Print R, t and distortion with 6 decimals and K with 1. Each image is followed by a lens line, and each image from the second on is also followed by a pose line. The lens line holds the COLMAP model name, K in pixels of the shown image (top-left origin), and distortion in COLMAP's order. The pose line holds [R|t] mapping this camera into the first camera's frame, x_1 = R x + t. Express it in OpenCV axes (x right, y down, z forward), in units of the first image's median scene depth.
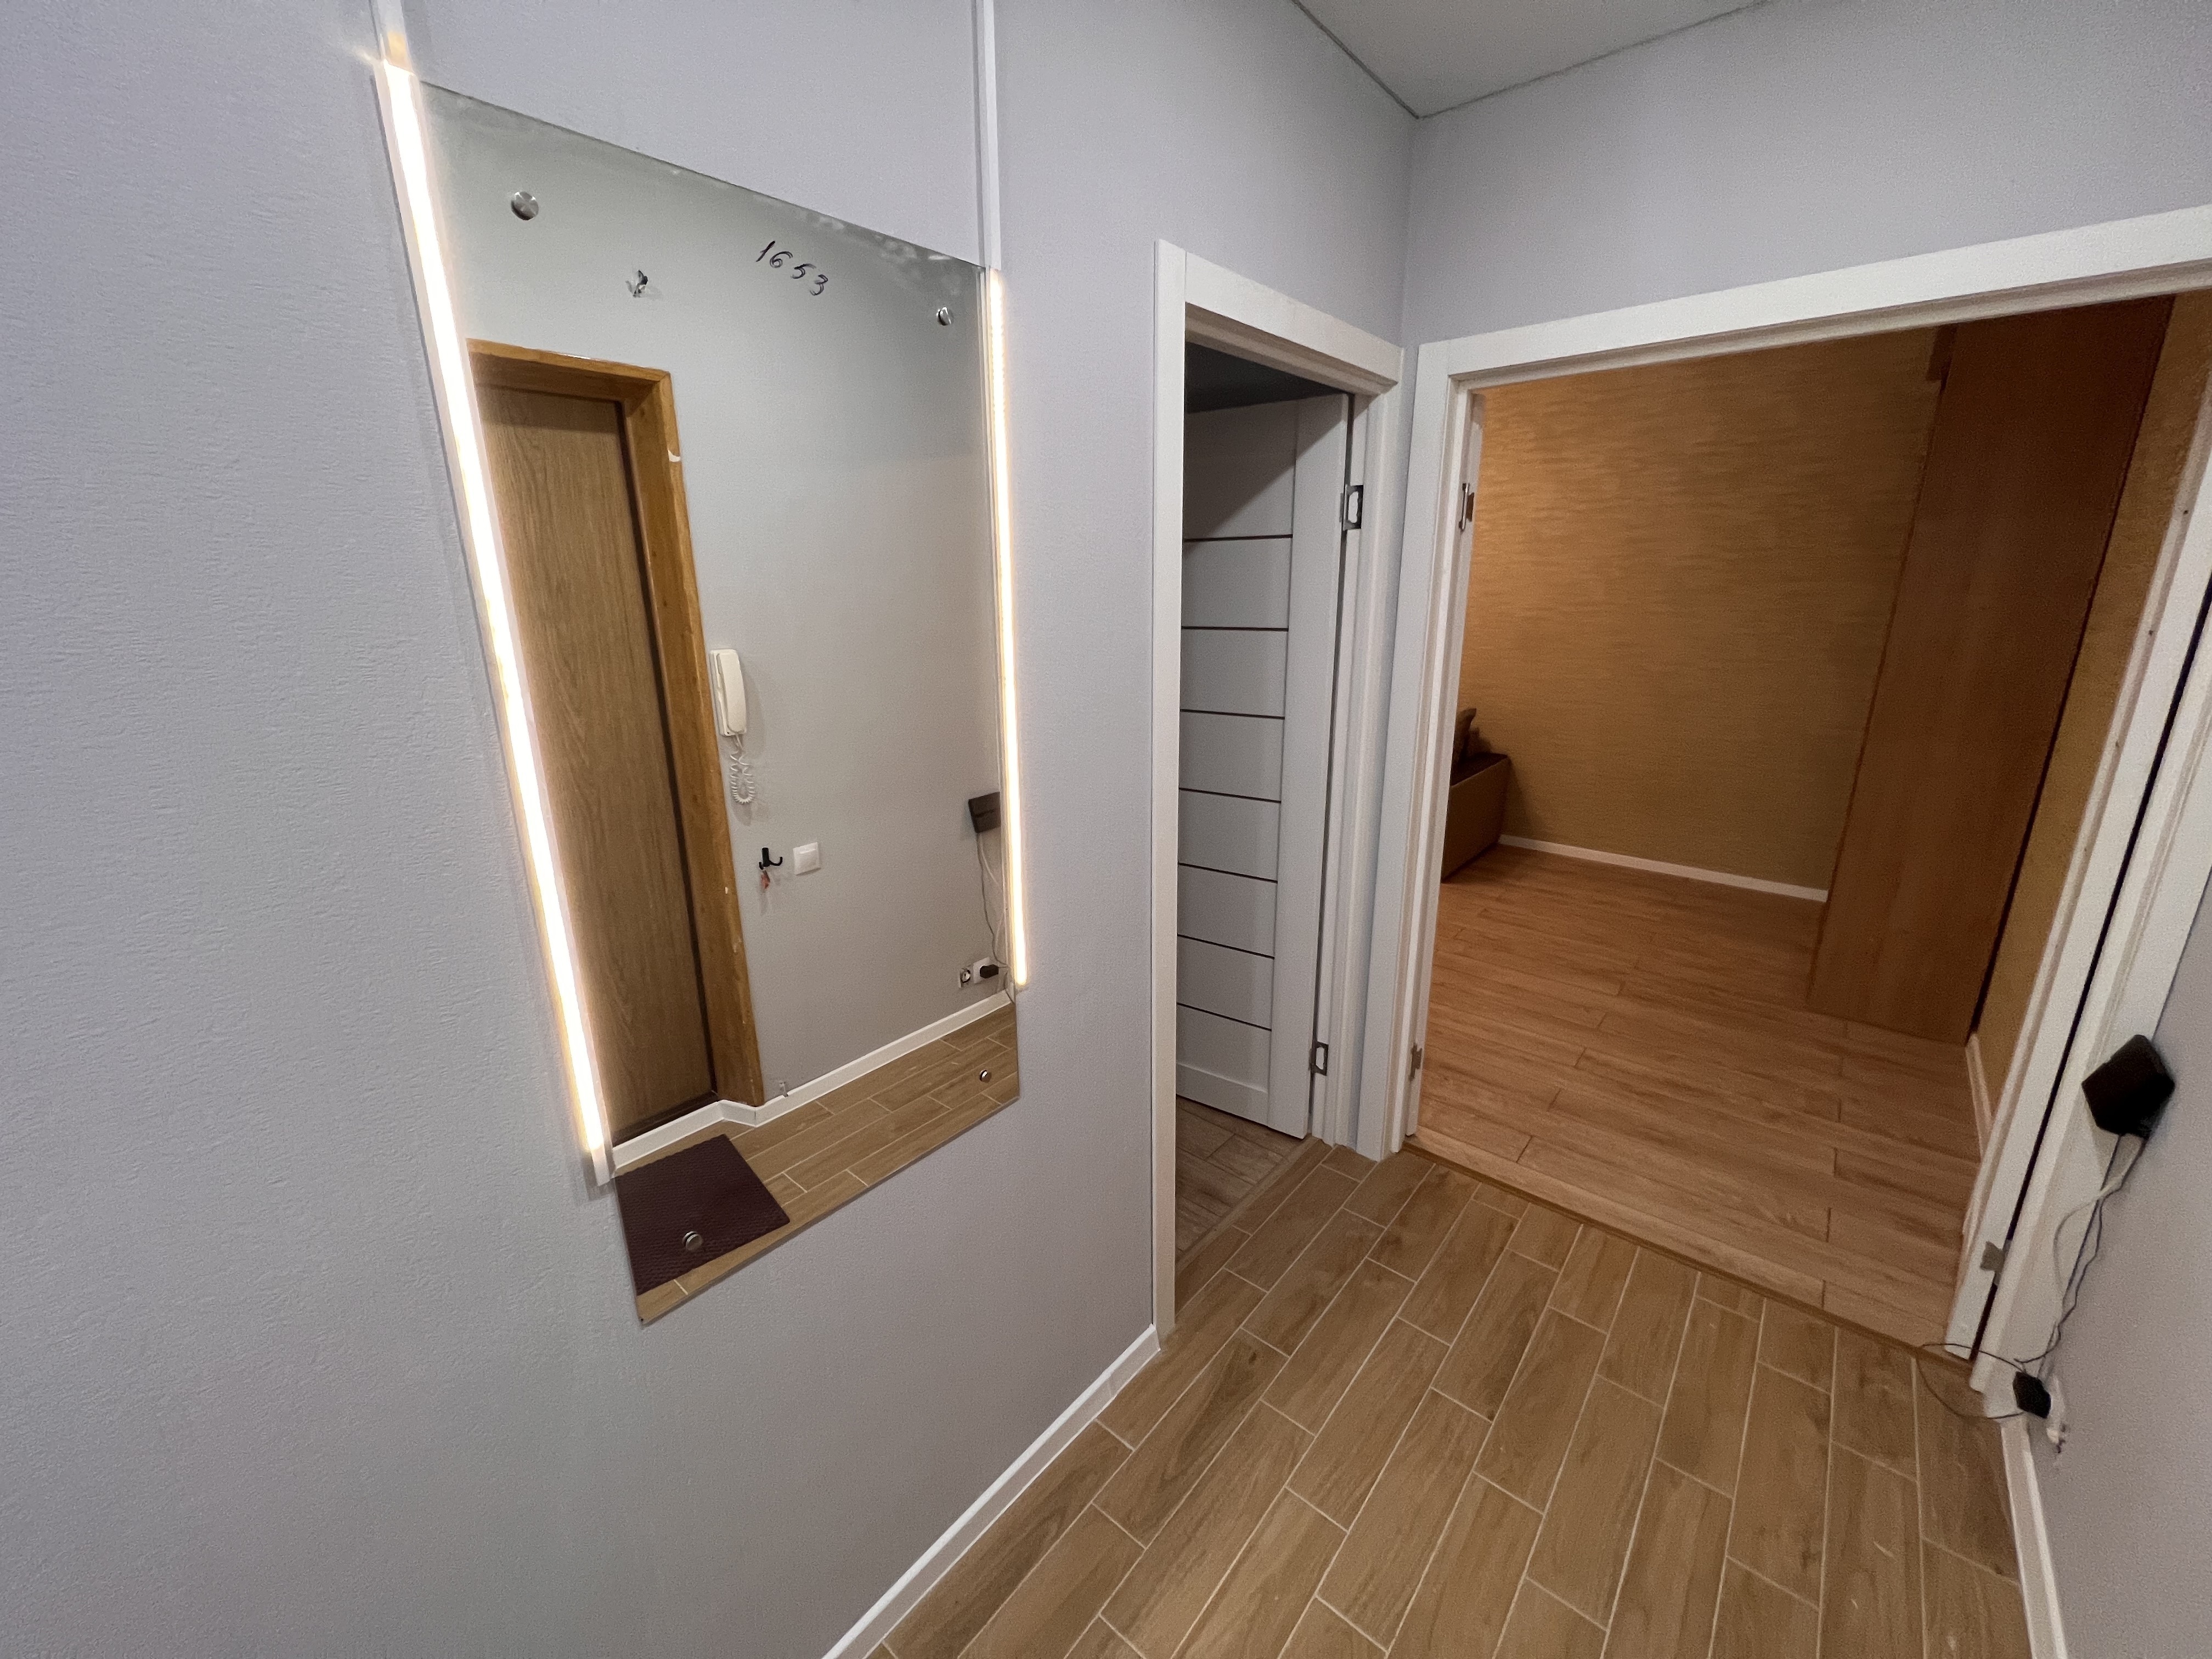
lens RADIAL K [[883.6, 0, 1106.5], [0, 883.6, 823.1], [0, 0, 1]] dist [-0.002493, 0.000621]
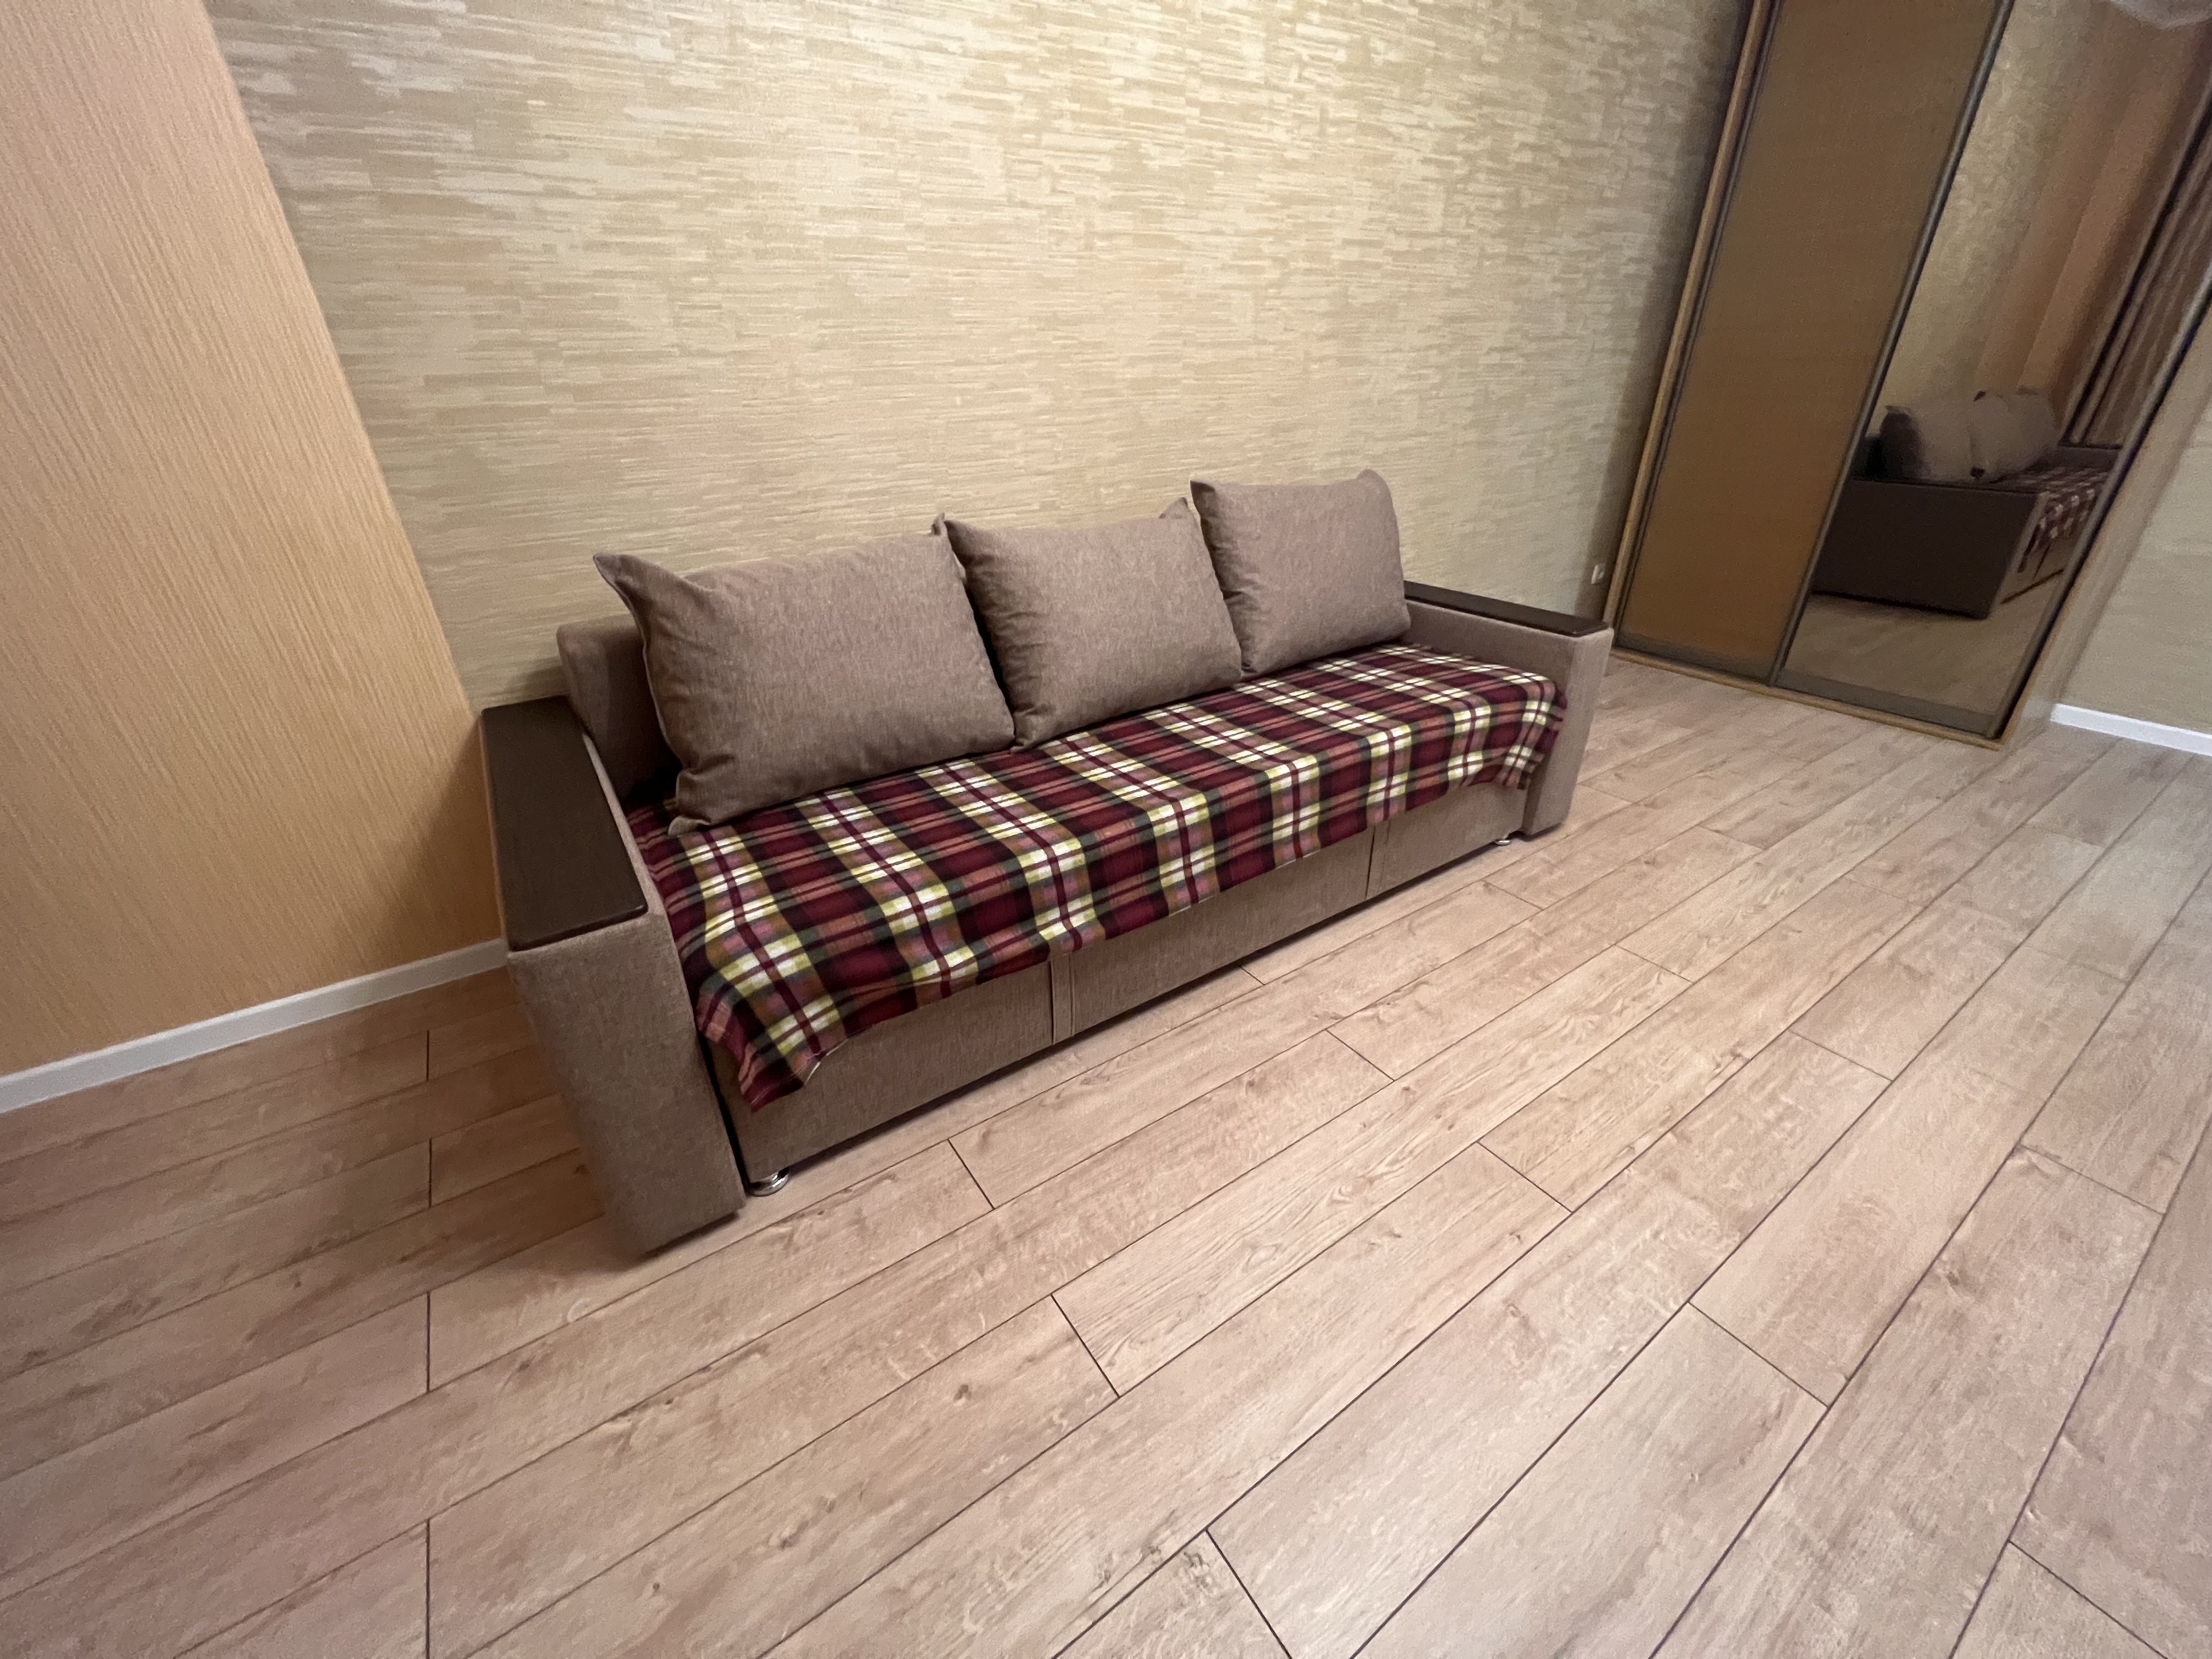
lens RADIAL K [[883.6, 0, 1106.5], [0, 883.6, 823.1], [0, 0, 1]] dist [-0.002493, 0.000621]
pose [[0.269625, -0.443165, 0.854931, -0.107827], [0.278533, 0.885752, 0.371299, -0.183351], [-0.921803, 0.138015, 0.362257, 1.023376]]
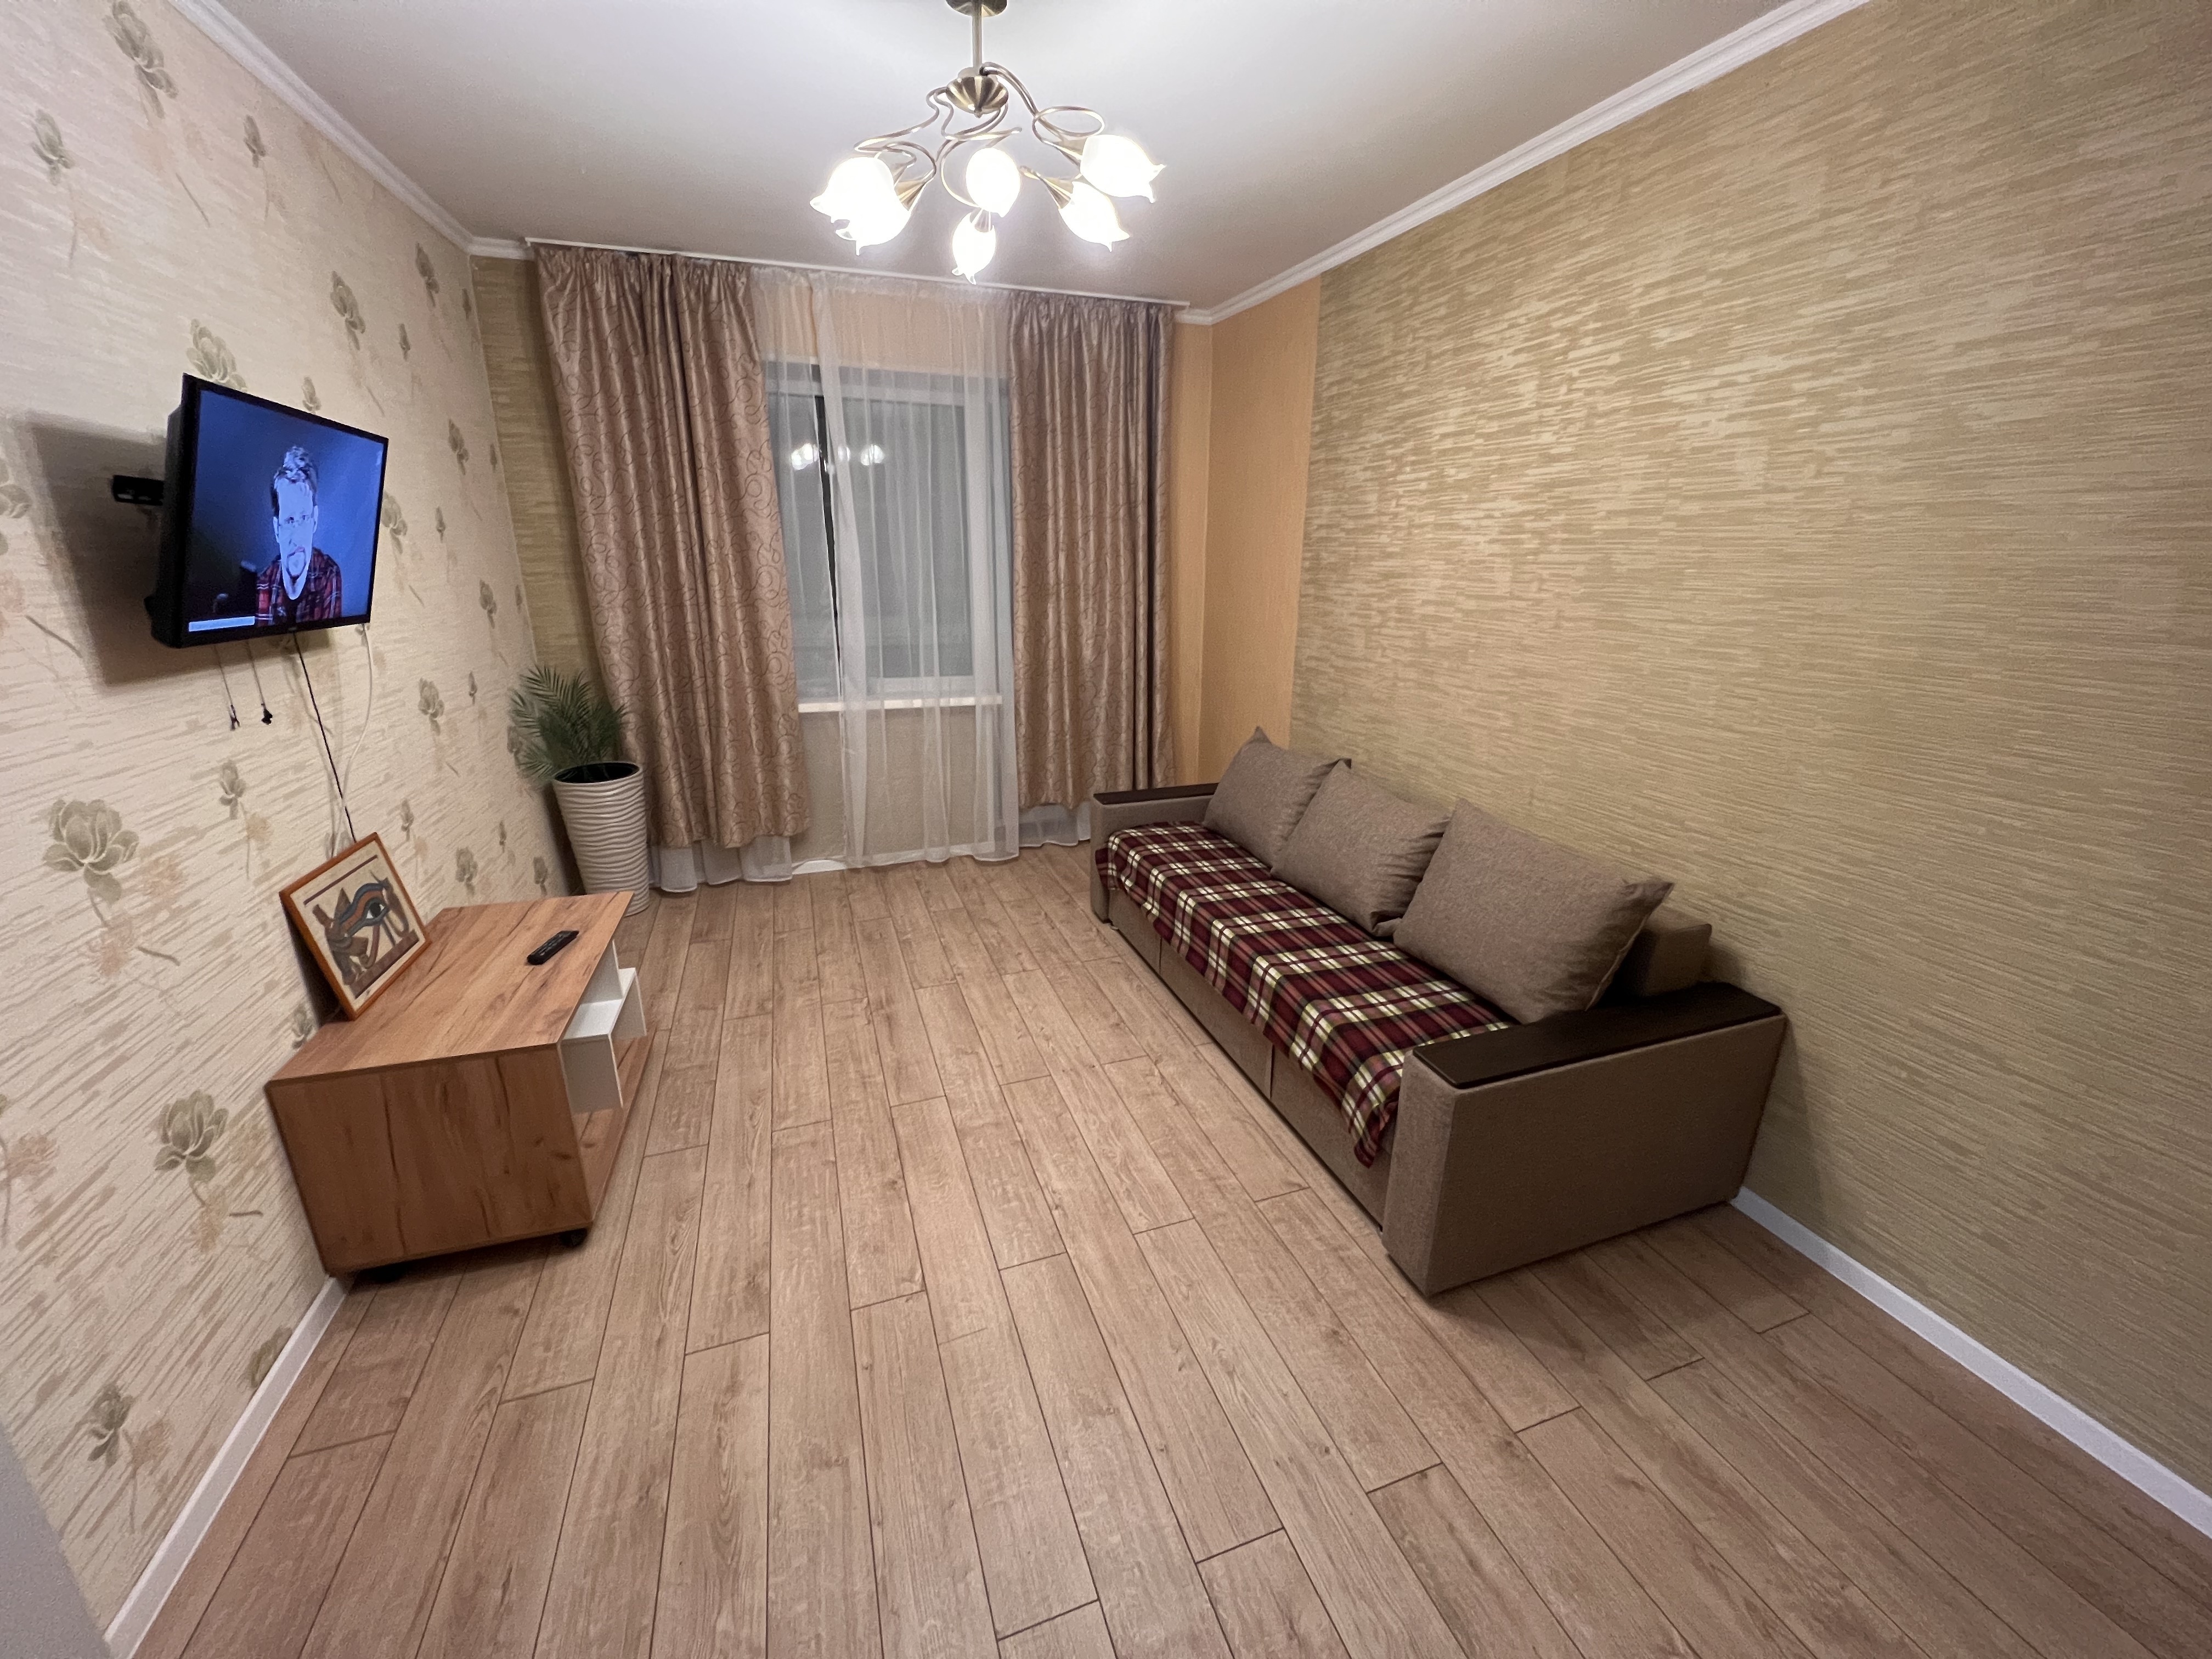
lens RADIAL K [[883.6, 0, 1106.5], [0, 883.6, 823.1], [0, 0, 1]] dist [-0.002493, 0.000621]
pose [[0.864022, 0.163453, -0.476182, 0.397821], [-0.149687, 0.986460, 0.067008, -0.149991], [0.480688, 0.013382, 0.876790, 0.553764]]
